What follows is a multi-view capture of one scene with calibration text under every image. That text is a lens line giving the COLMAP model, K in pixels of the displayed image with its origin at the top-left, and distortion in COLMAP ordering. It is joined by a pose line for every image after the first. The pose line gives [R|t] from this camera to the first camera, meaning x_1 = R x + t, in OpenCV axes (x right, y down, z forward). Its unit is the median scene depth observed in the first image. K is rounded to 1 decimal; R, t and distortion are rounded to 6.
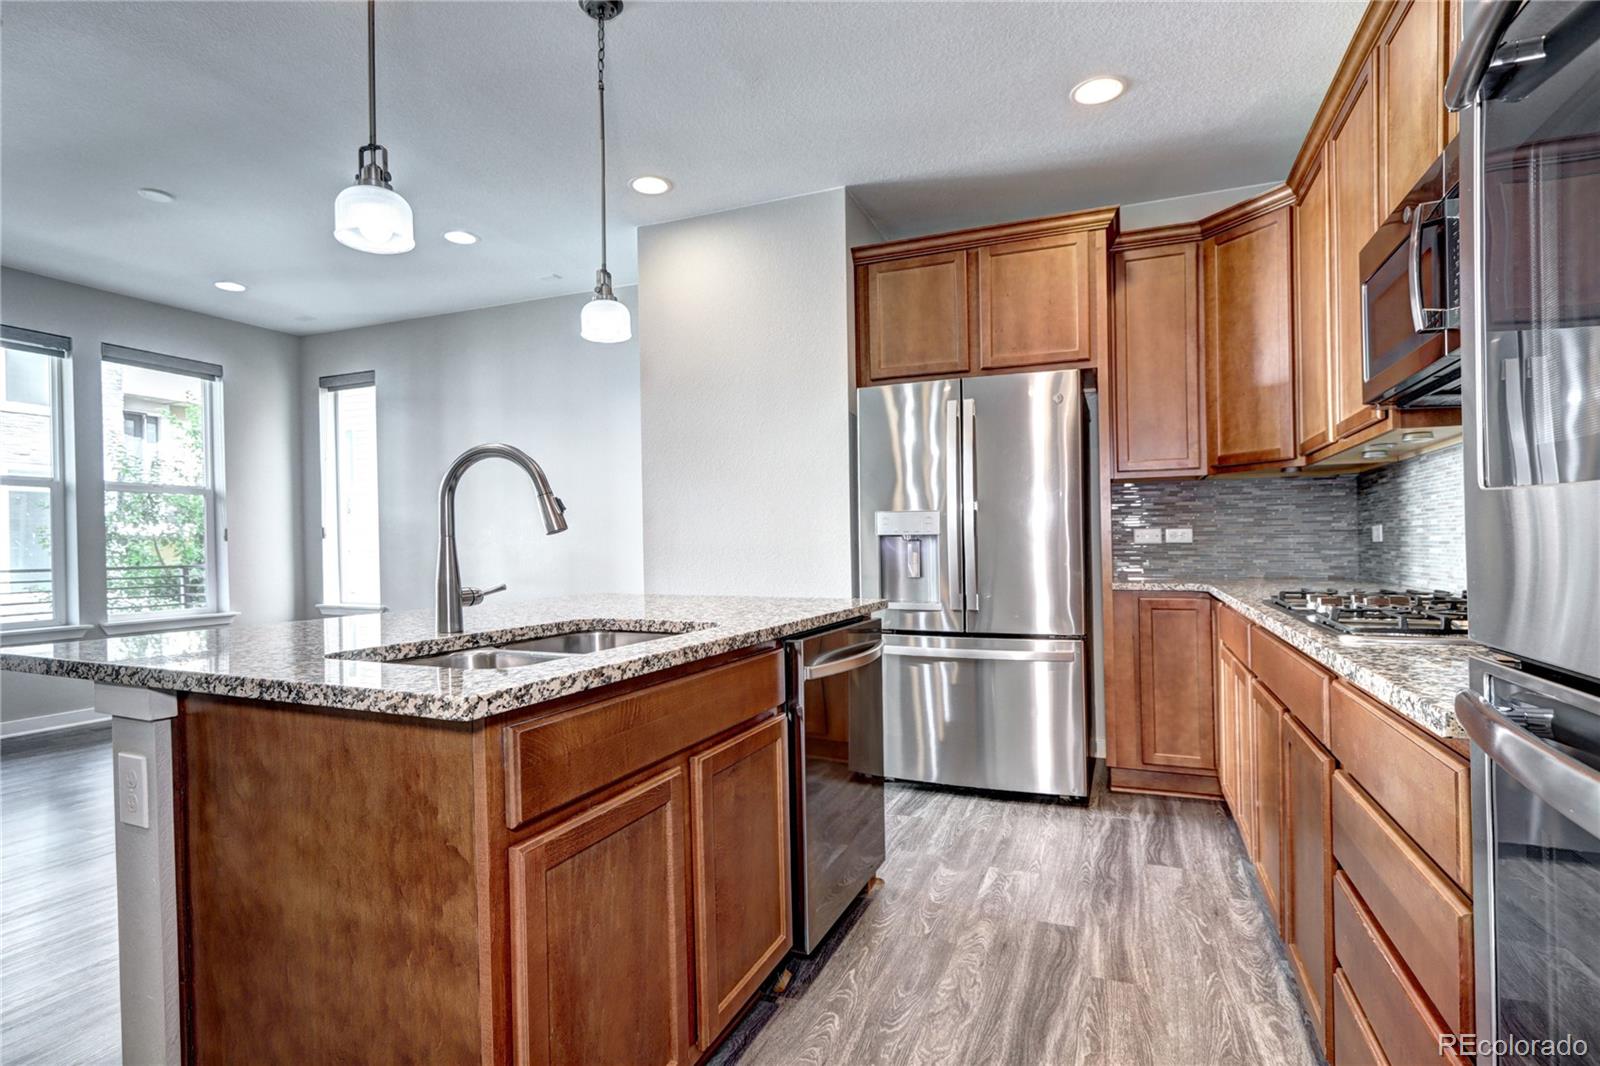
lens RADIAL K [[770.1, 0, 791.1], [0, 770.1, 554.9], [0, 0, 1]] dist [-0.018048, 0.001197]
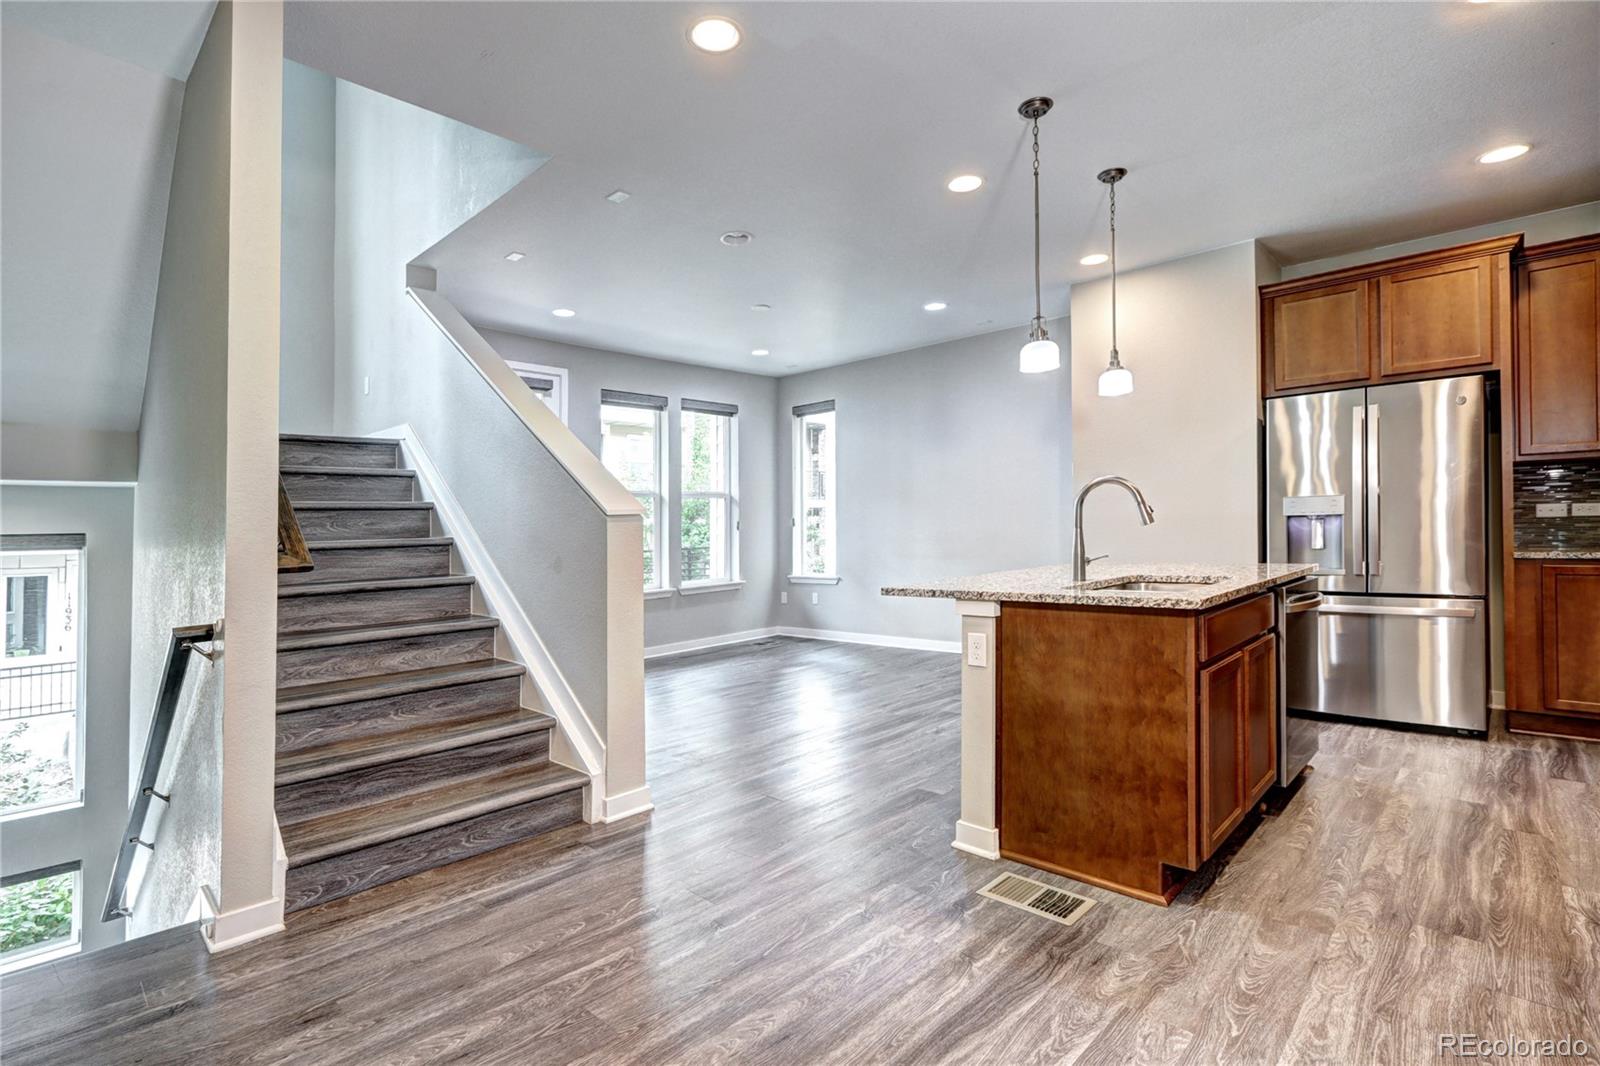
lens RADIAL K [[769.2, 0, 803.0], [0, 769.2, 556.4], [0, 0, 1]] dist [-0.033974, 0.009709]
pose [[0.941626, -0.008368, -0.336556, -0.226061], [0.019188, 0.999400, 0.028836, -0.010701], [0.336113, -0.033610, 0.941222, -0.463380]]
